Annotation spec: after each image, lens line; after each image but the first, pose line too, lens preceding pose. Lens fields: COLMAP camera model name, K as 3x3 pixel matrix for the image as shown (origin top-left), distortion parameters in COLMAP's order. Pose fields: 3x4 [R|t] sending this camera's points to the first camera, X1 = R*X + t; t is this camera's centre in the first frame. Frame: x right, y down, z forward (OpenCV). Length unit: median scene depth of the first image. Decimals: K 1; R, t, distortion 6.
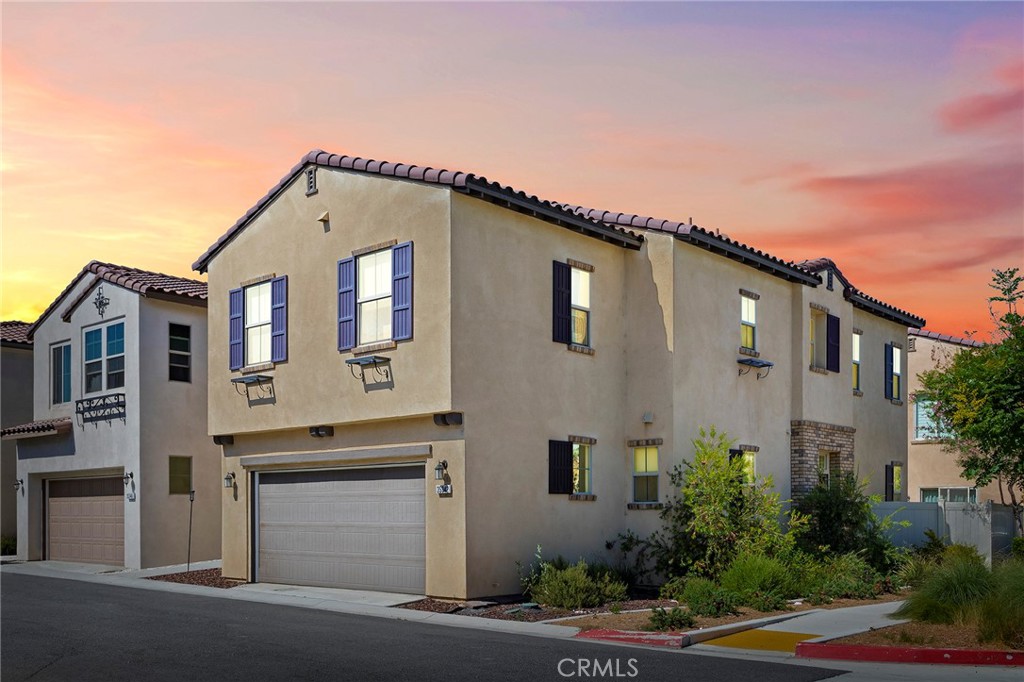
lens RADIAL K [[937.0, 0, 512.0], [0, 937.0, 341.0], [0, 0, 1]] dist [0.013105, 0.001468]
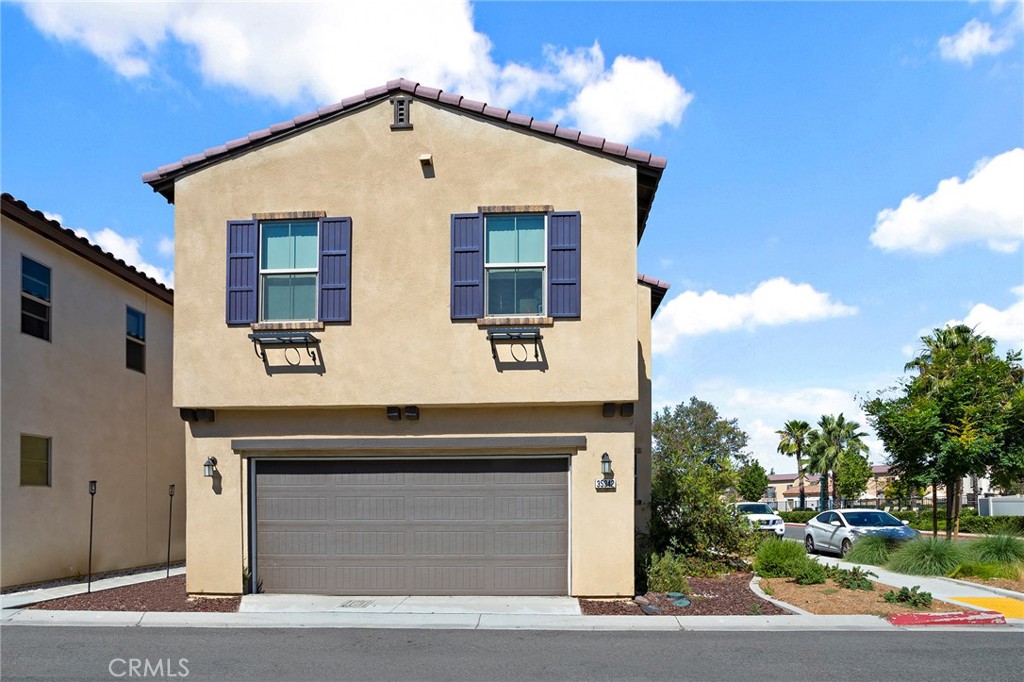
lens RADIAL K [[542.8, 0, 512.4], [0, 542.8, 435.3], [0, 0, 1]] dist [-0.024529, 0.000620]
pose [[0.772584, 0.071724, 0.630848, -0.417583], [-0.107798, 0.993991, 0.019006, 0.093581], [-0.625694, -0.082688, 0.775674, 0.545004]]
